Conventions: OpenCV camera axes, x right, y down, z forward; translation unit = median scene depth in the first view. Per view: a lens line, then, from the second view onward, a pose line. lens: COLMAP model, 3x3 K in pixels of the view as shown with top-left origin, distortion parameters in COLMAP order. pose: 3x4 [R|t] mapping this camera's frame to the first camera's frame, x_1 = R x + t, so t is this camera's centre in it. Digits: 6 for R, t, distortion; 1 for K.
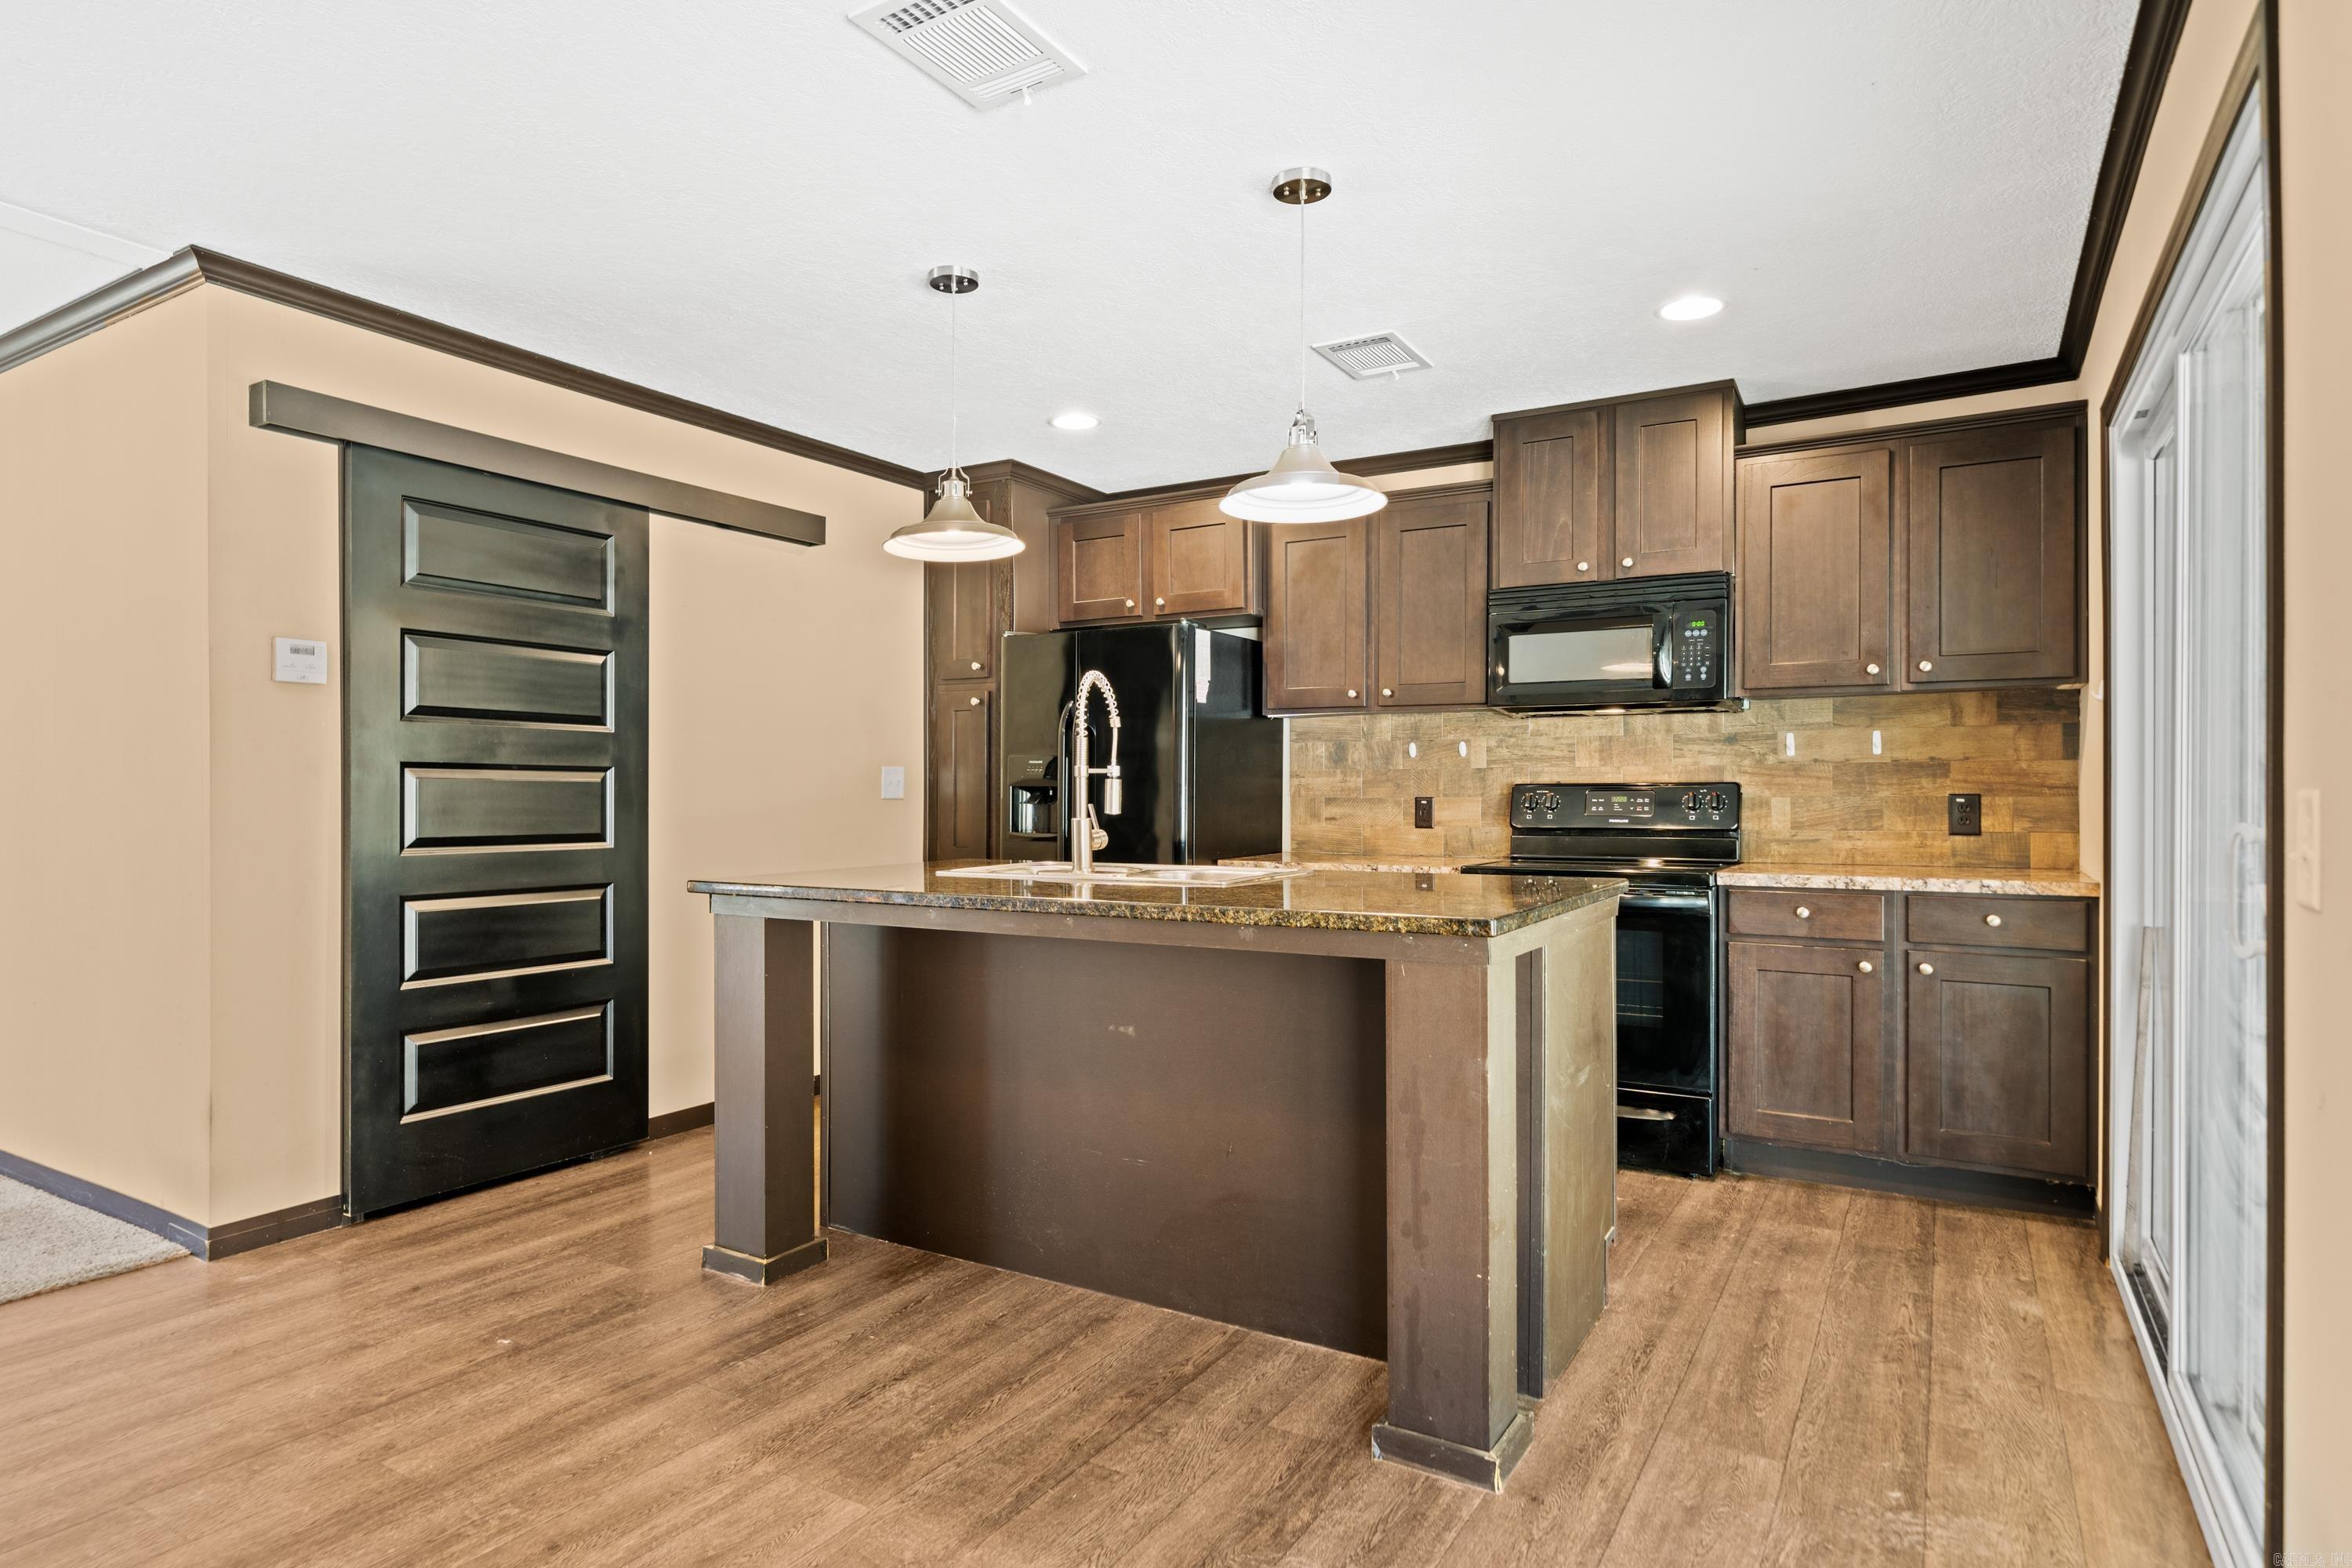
lens RADIAL K [[1314.1, 0, 1173.9], [0, 1314.1, 786.2], [0, 0, 1]] dist [0.007501, -0.001766]
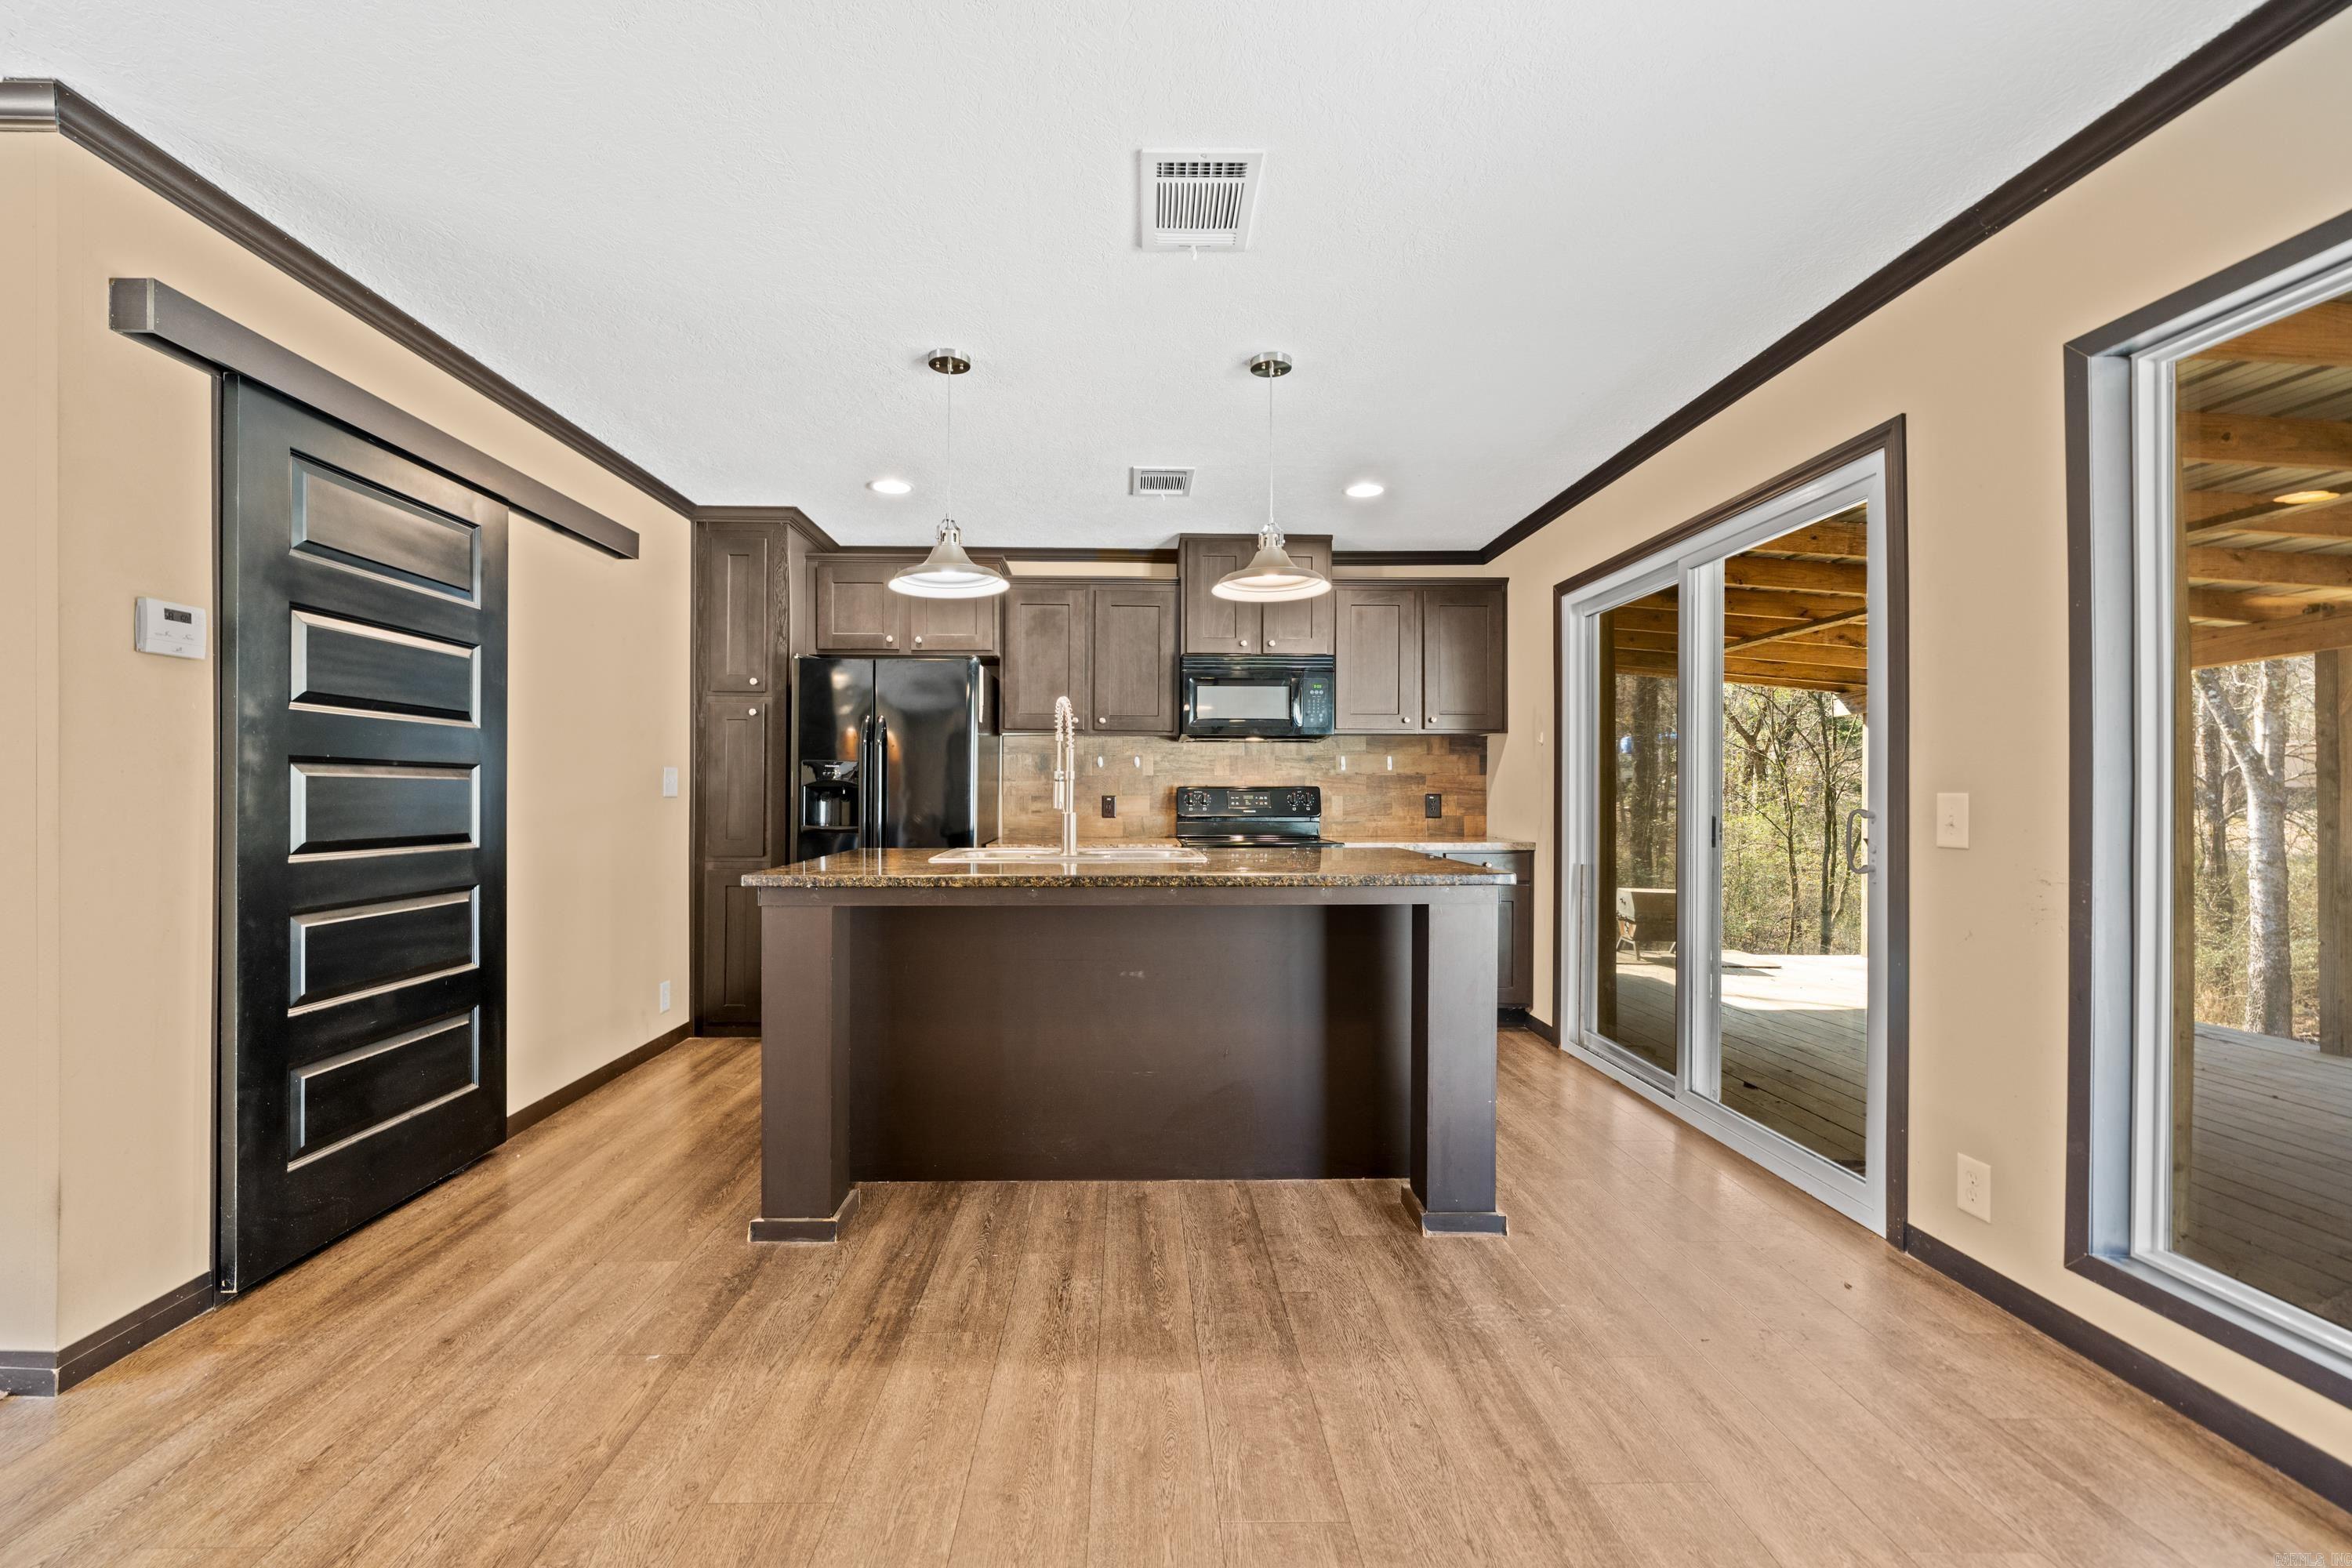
lens RADIAL K [[953.7, 0, 1162.9], [0, 953.7, 784.8], [0, 0, 1]] dist [-0.001026, 0.000694]
pose [[0.839637, 0.006613, 0.543108, -0.392254], [-0.005013, 0.999978, -0.004426, 0.001092], [-0.543125, 0.000994, 0.839651, 0.141006]]
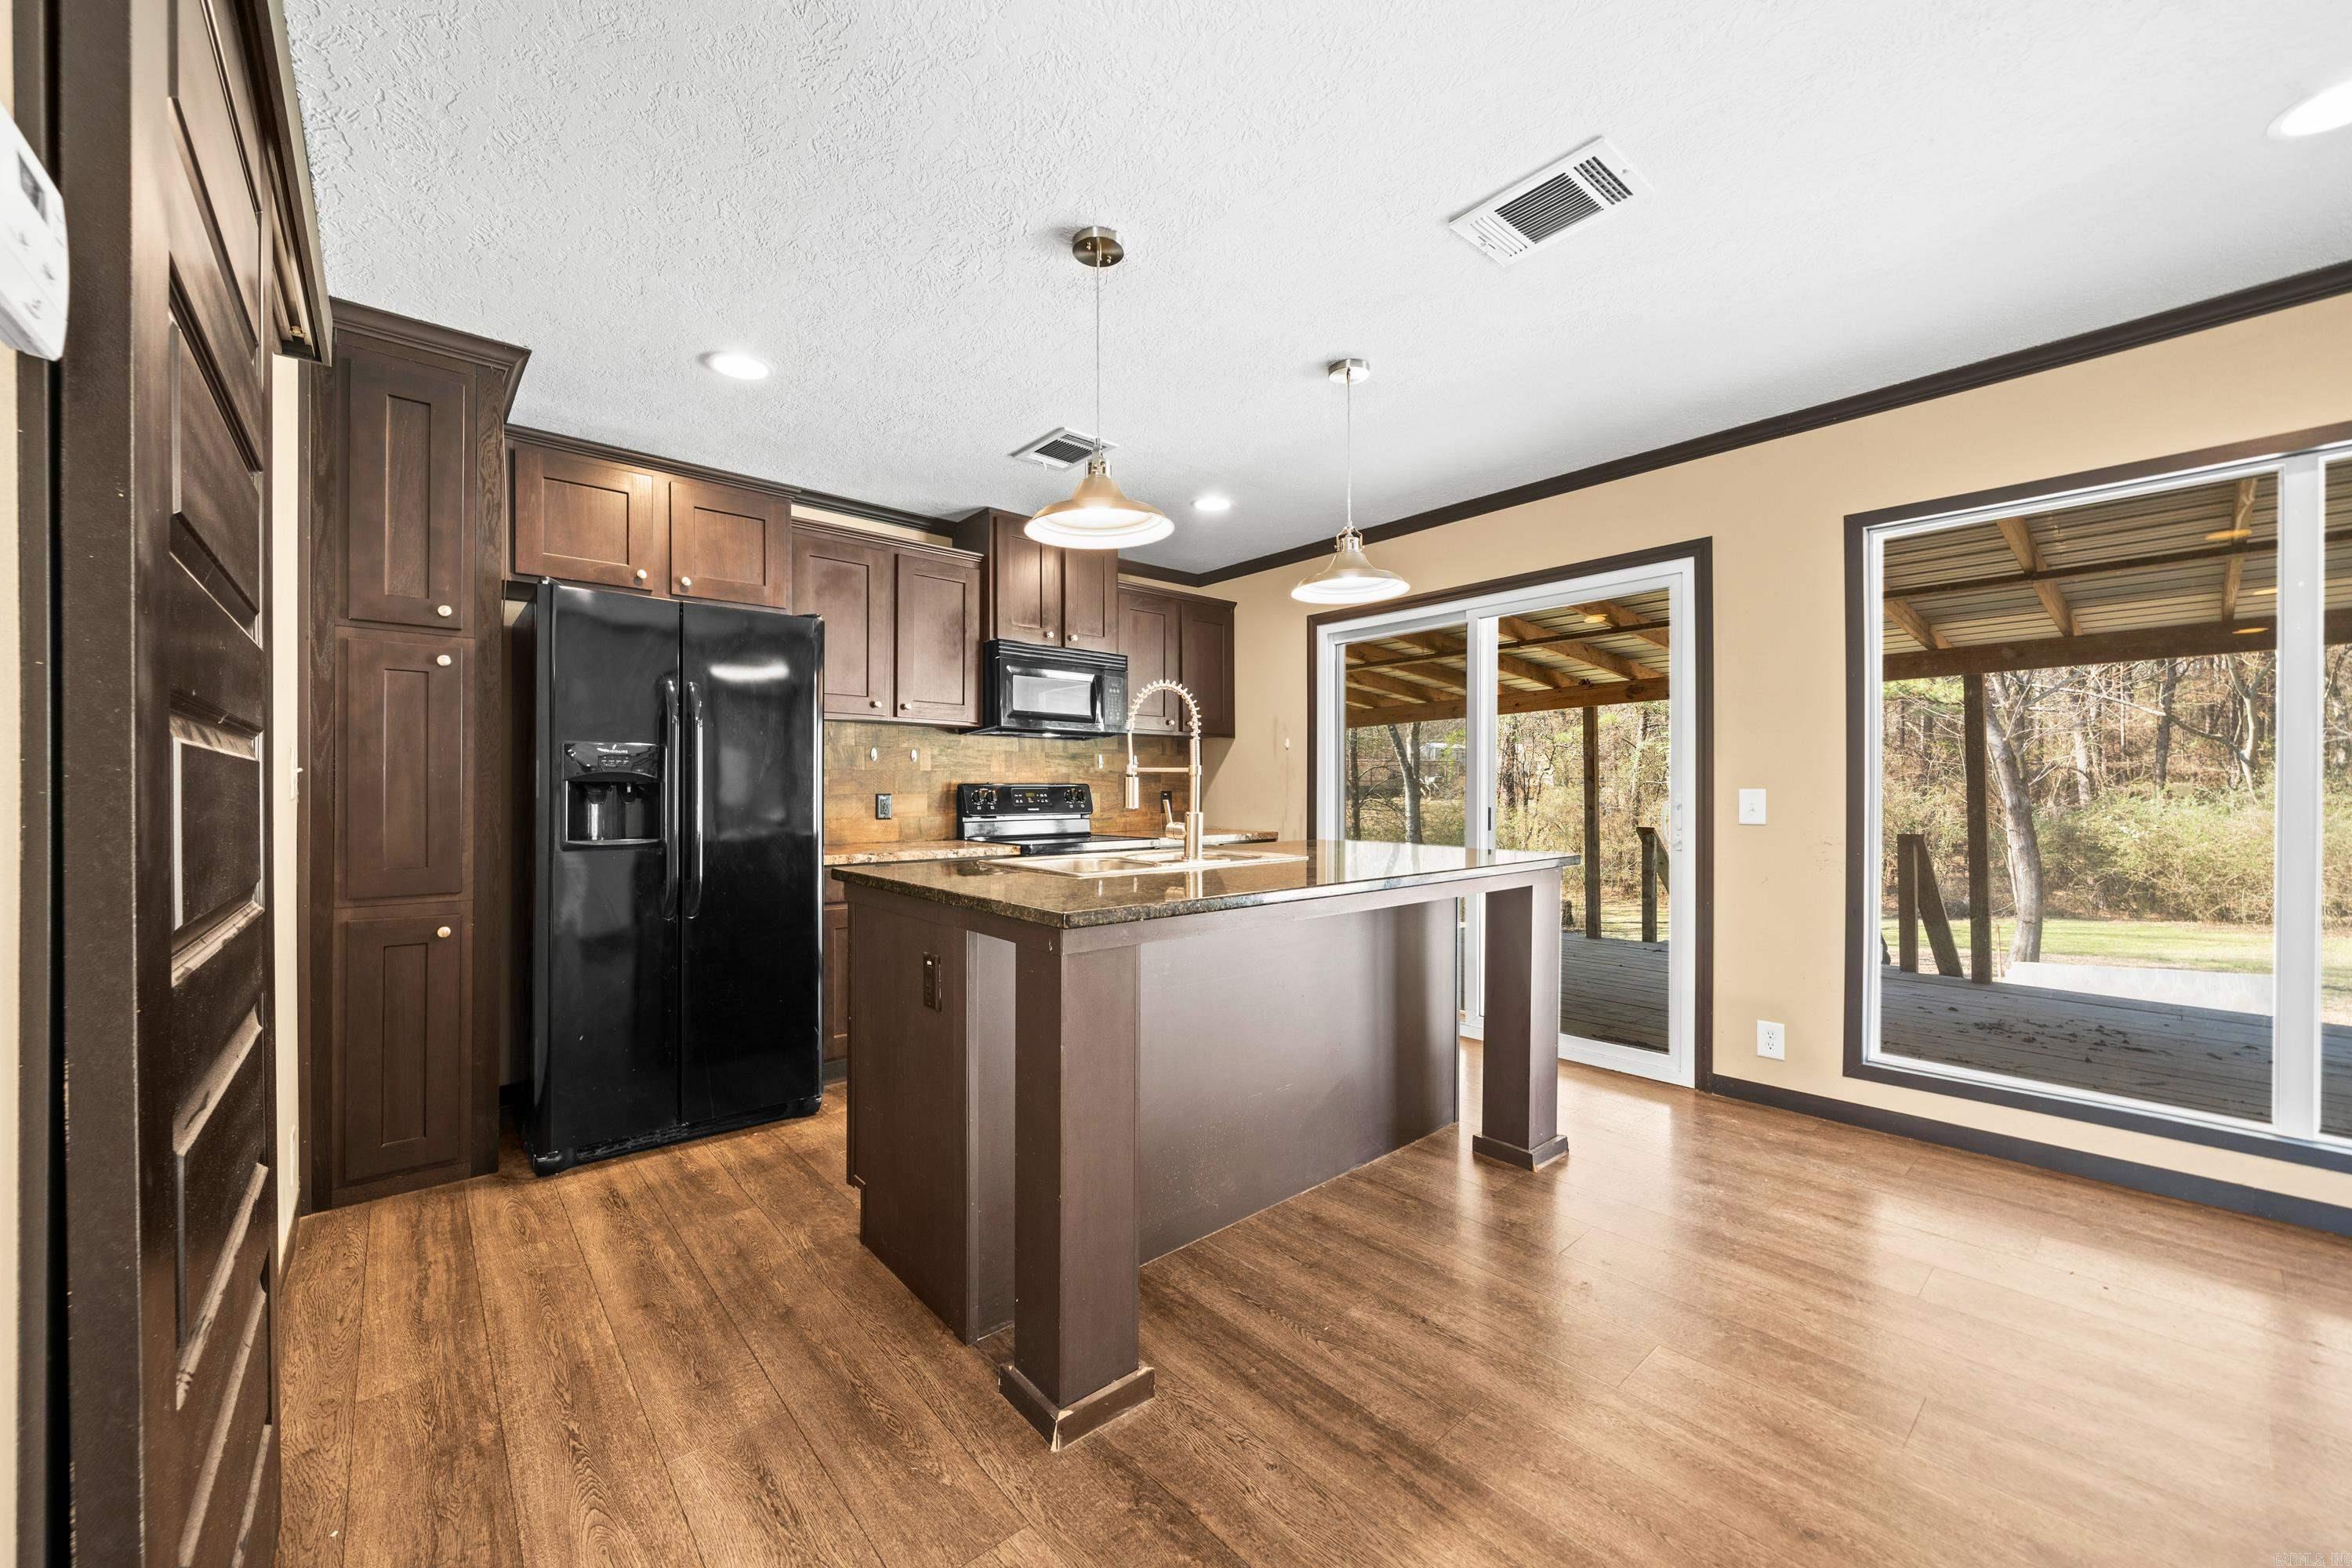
lens RADIAL K [[878.5, 0, 1161.6], [0, 878.5, 797.6], [0, 0, 1]] dist [-0.002025, -0.000276]
pose [[0.306958, -0.008424, 0.951686, -0.626570], [-0.005631, 0.999927, 0.010667, 0.002185], [-0.951706, -0.008633, 0.306888, 0.632520]]
